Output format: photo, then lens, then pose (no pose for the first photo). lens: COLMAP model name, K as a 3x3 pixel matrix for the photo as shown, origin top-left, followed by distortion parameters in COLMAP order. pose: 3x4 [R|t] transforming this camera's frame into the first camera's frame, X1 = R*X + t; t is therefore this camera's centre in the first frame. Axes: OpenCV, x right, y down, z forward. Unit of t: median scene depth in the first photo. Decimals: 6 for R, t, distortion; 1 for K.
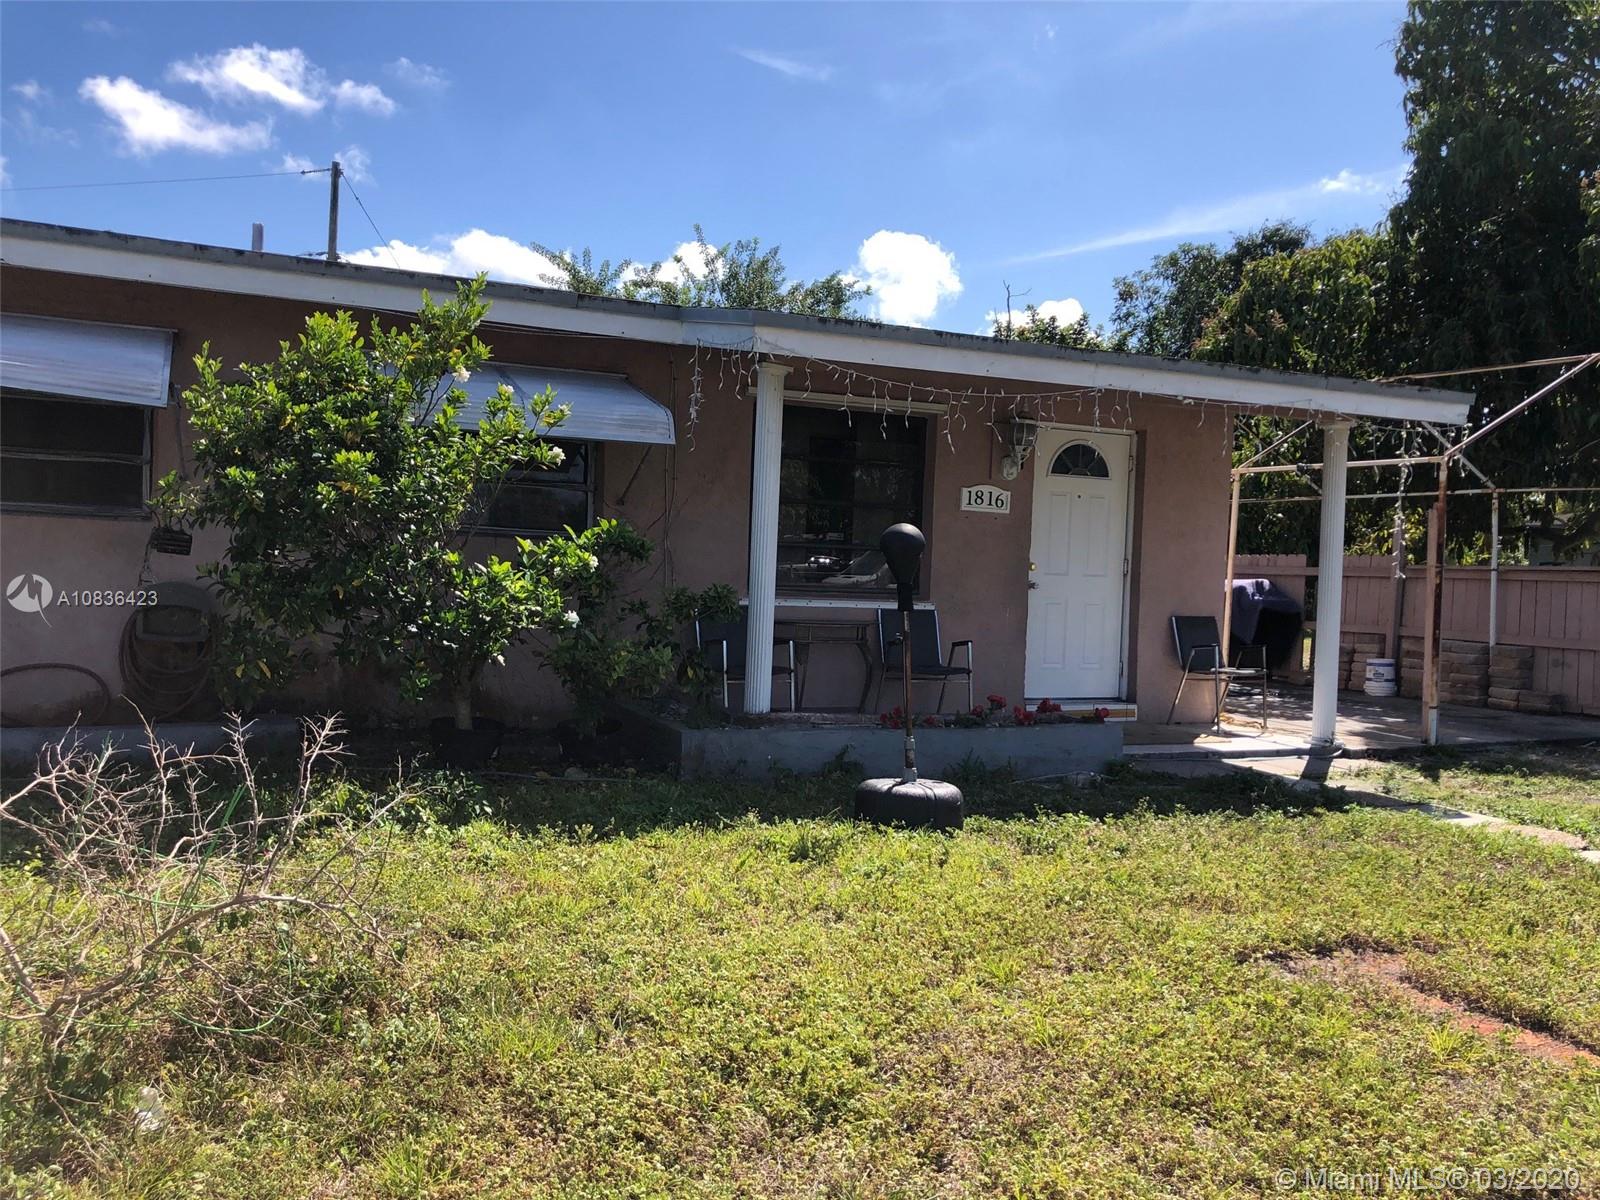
lens RADIAL K [[1286.4, 0, 781.7], [0, 1286.4, 596.4], [0, 0, 1]] dist [0.002914, 0.002008]
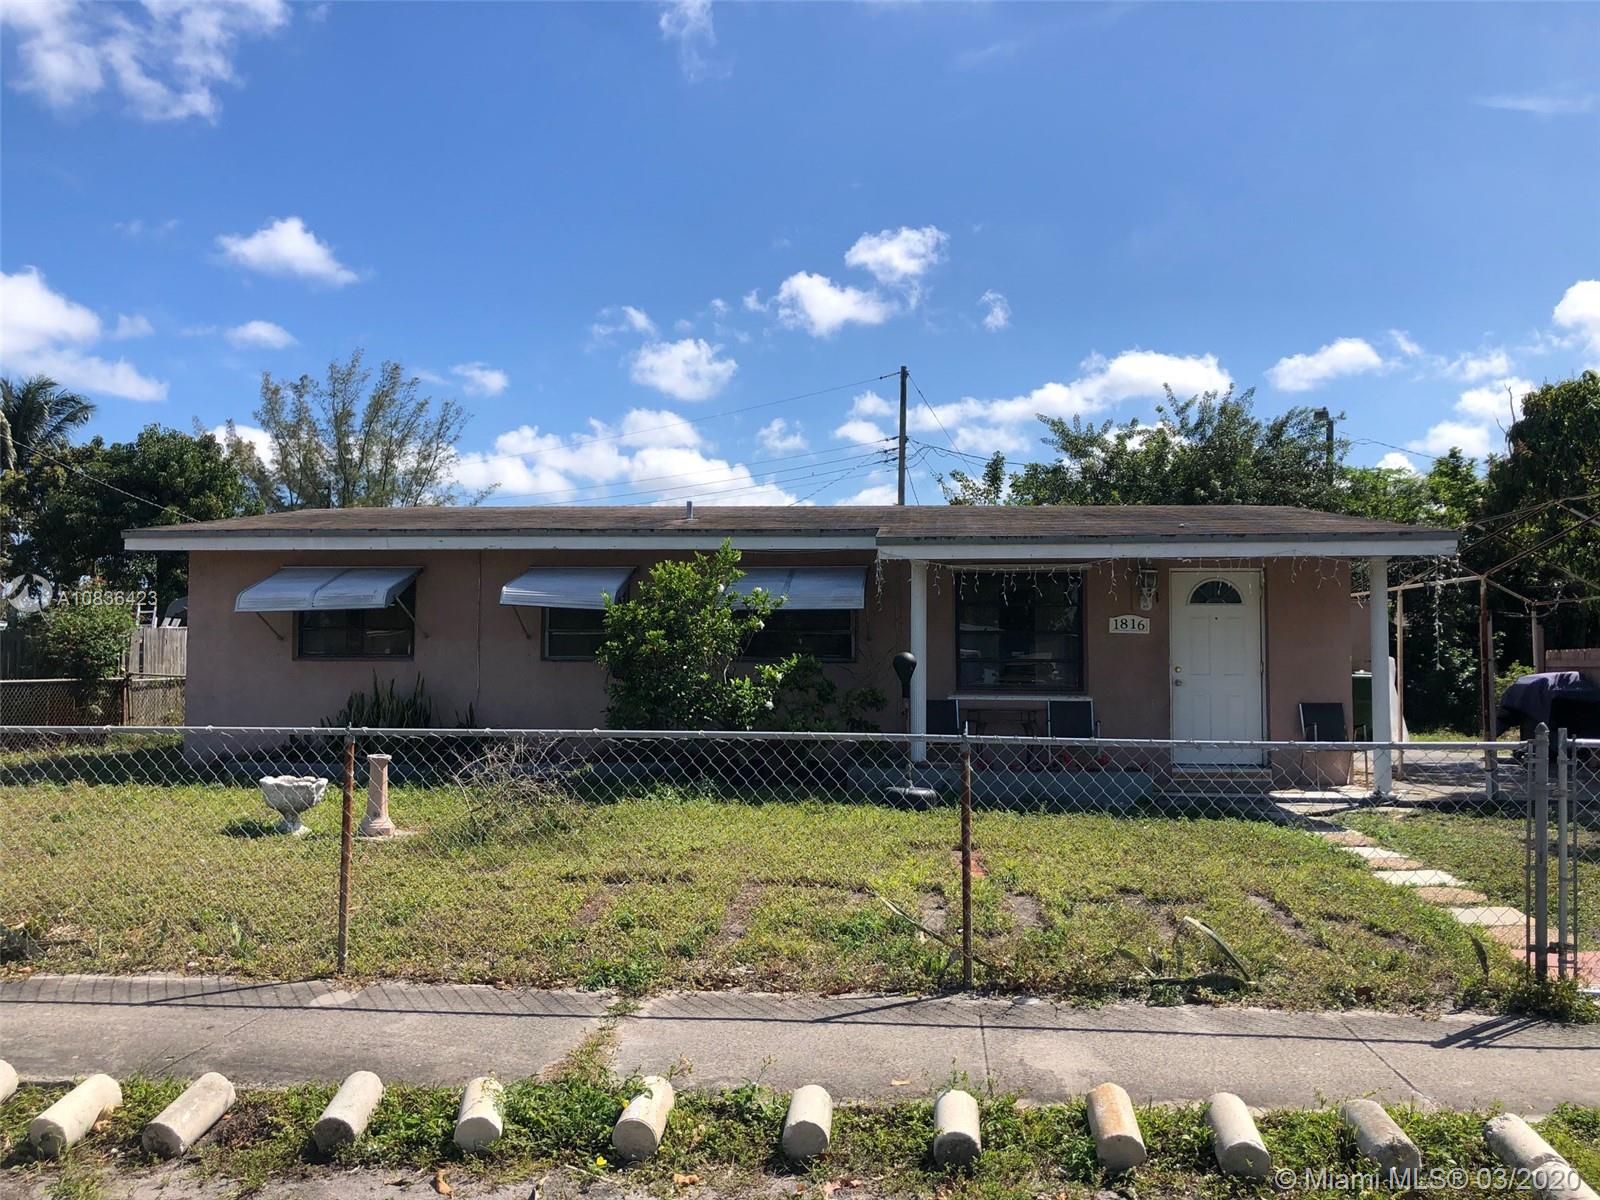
lens RADIAL K [[1304.8, 0, 800.0], [0, 1304.8, 600.0], [0, 0, 1]] dist [0.037165, 0.001399]
pose [[0.873452, -0.055411, -0.483747, 0.536087], [0.015350, 0.996143, -0.086386, 0.018999], [0.486668, 0.068029, 0.870934, -0.469412]]
